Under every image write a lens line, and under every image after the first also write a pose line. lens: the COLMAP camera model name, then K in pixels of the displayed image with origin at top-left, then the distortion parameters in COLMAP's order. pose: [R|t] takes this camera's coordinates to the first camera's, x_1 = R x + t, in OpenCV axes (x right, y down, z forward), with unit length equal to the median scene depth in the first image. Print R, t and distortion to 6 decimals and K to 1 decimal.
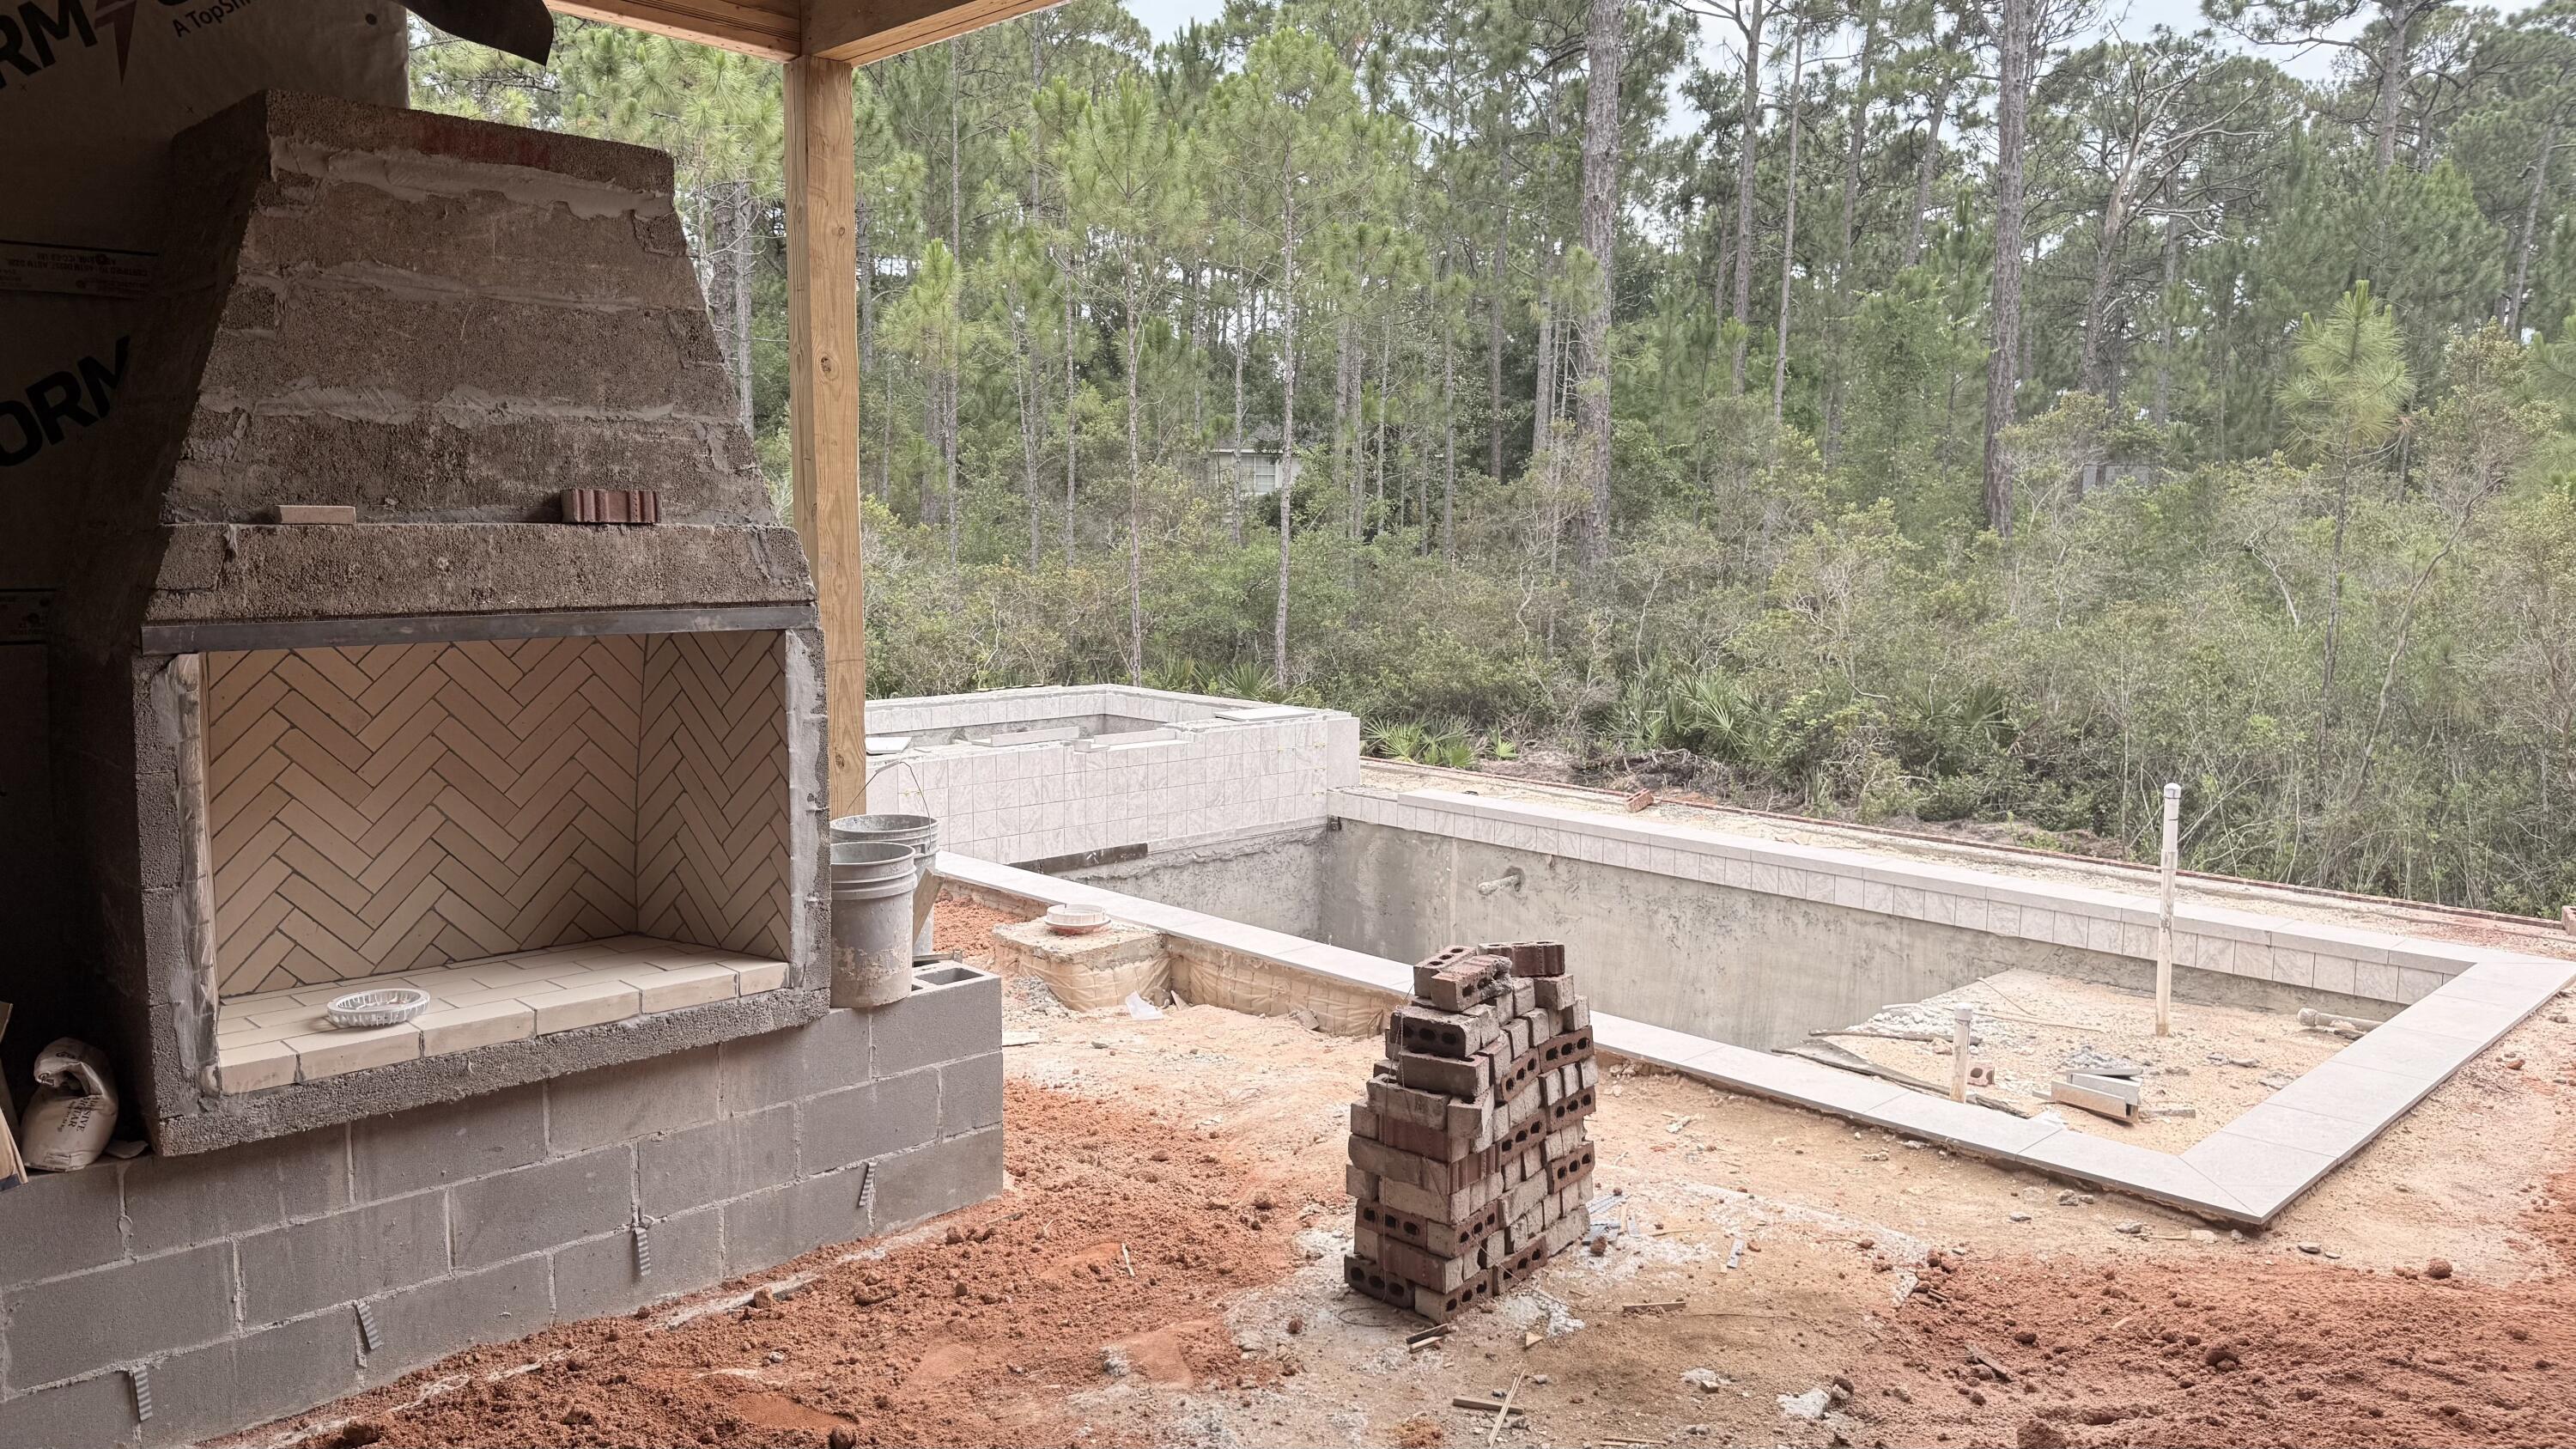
lens RADIAL K [[1824.0, 0, 1288.0], [0, 1824.0, 724.5], [0, 0, 1]] dist [0.004686, -0.000934]
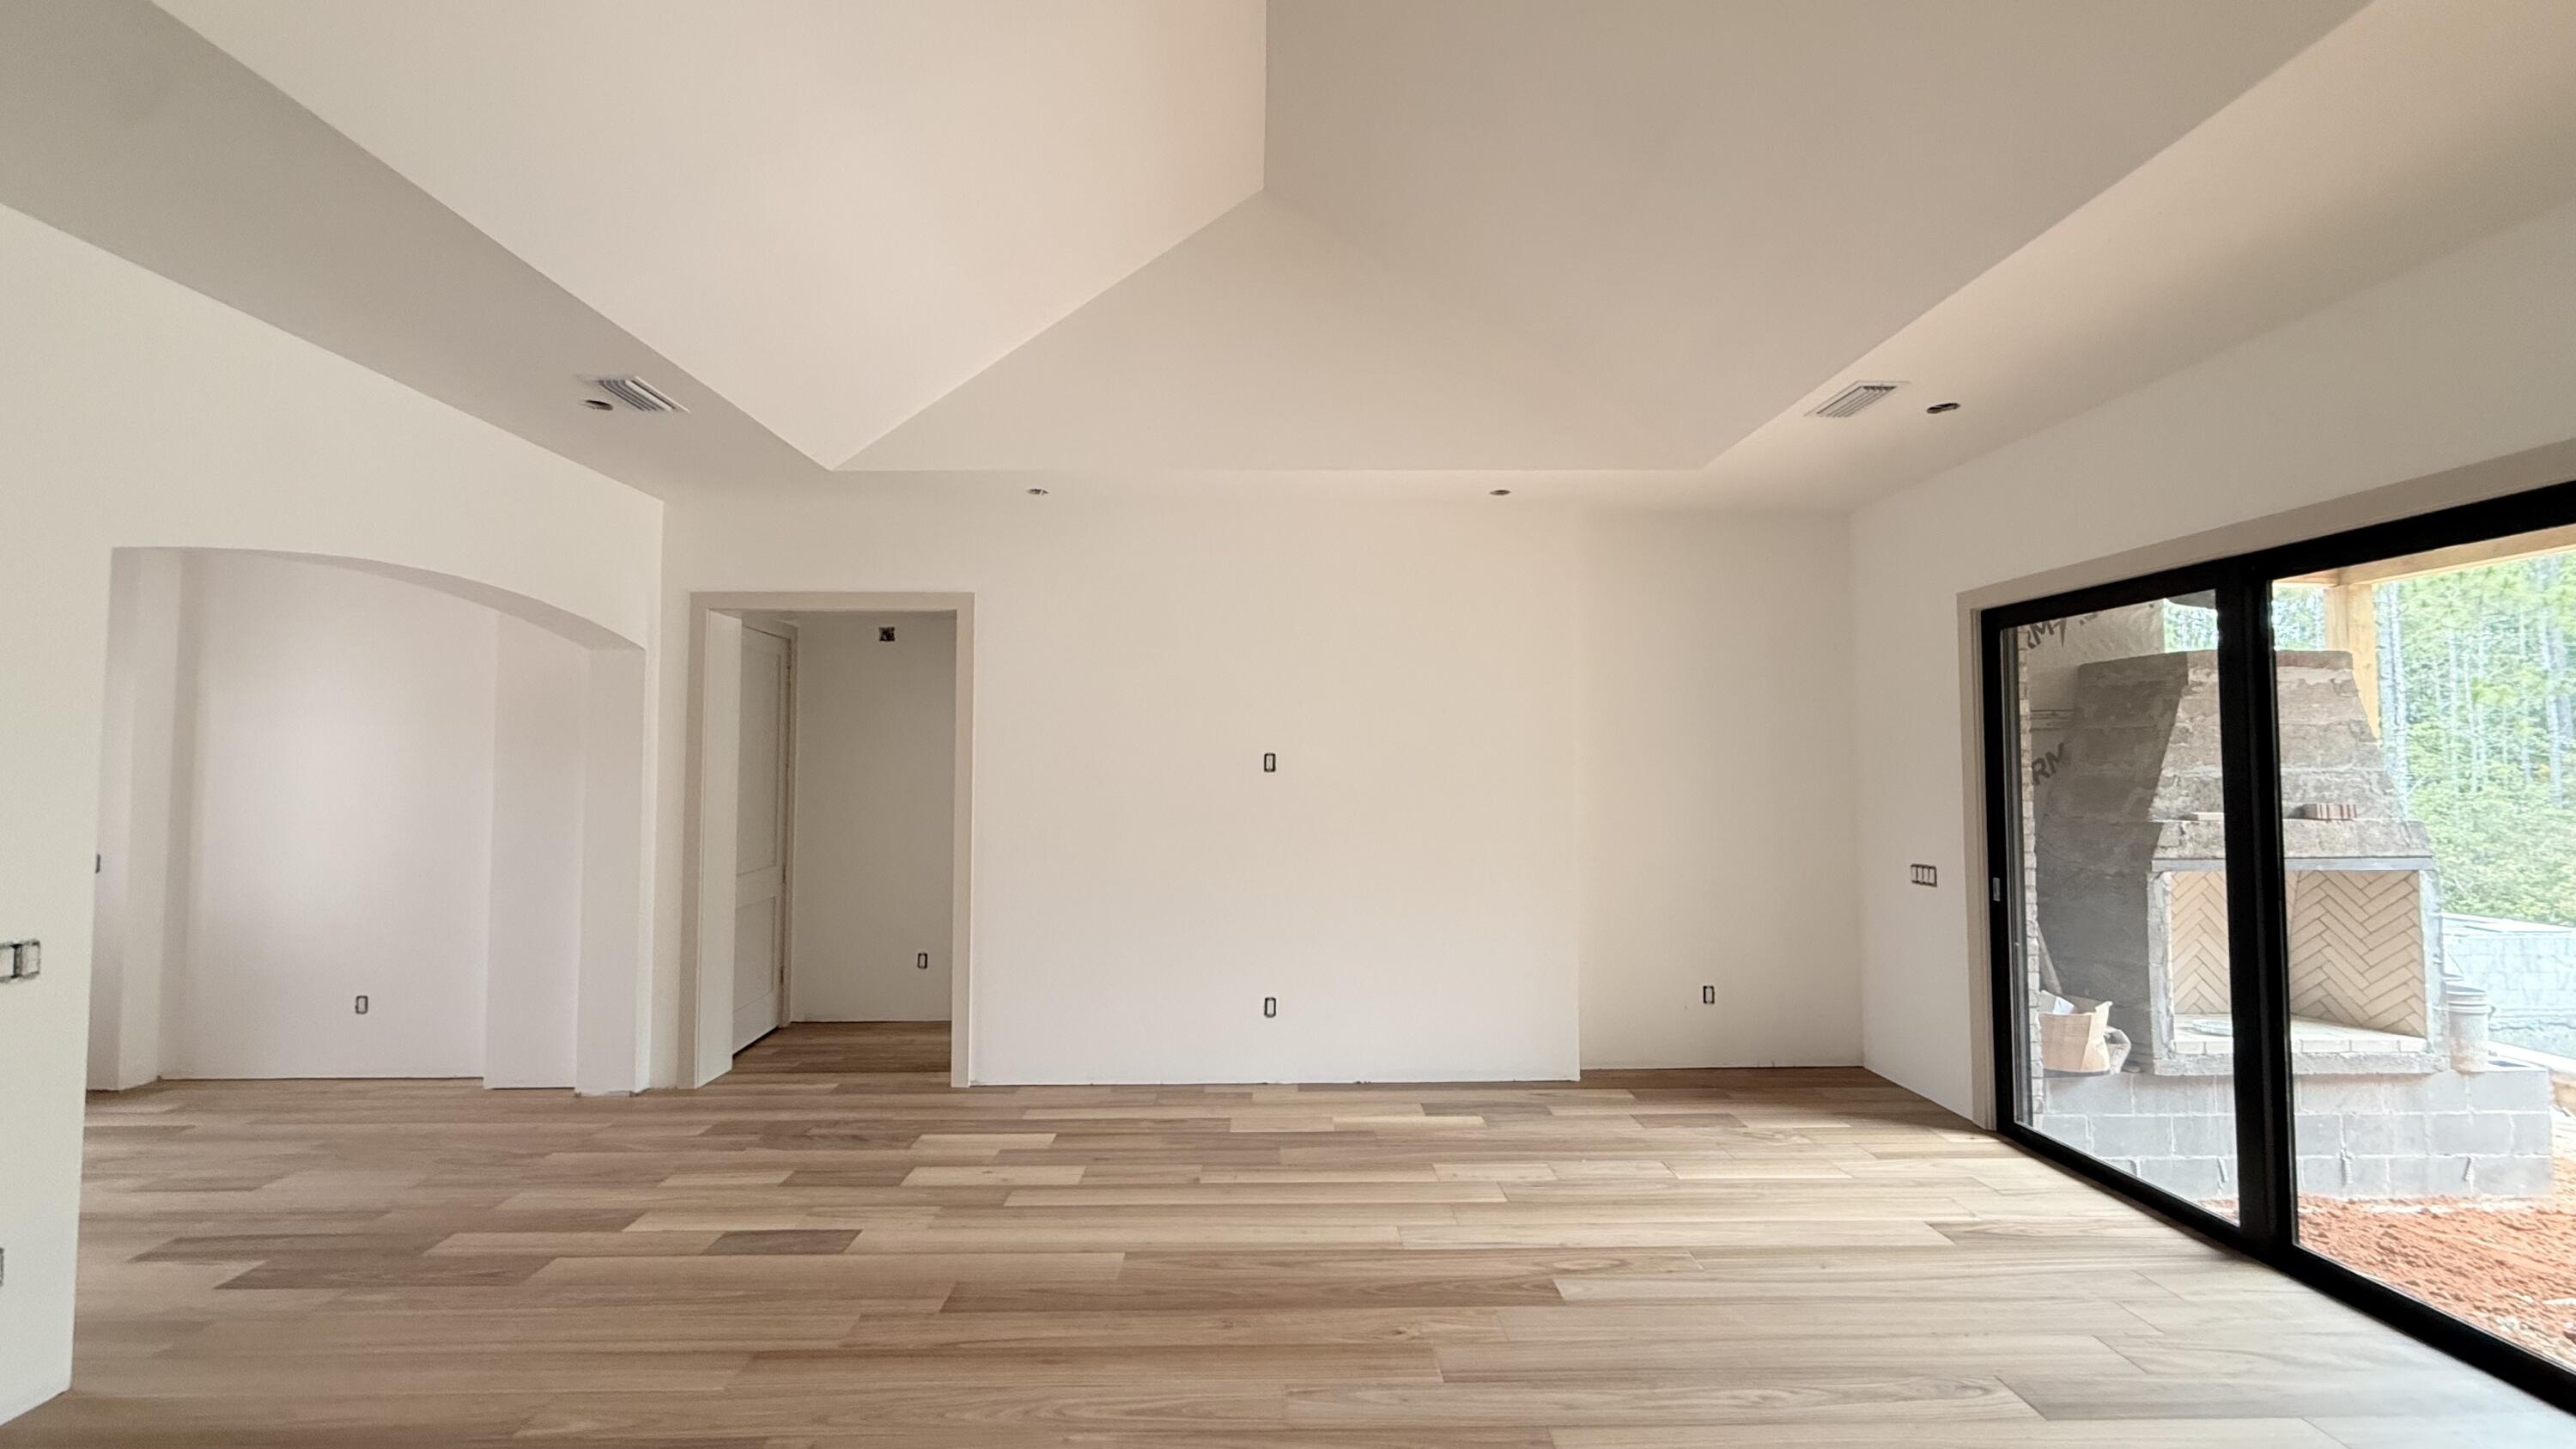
lens RADIAL K [[1027.3, 0, 1288.0], [0, 1027.3, 724.5], [0, 0, 1]] dist [-0.001359, 0.000106]
pose [[0.718460, -0.044716, -0.694129, -0.399287], [-0.068422, 0.988548, -0.134503, 0.028707], [0.692194, 0.144129, 0.707173, -0.742386]]
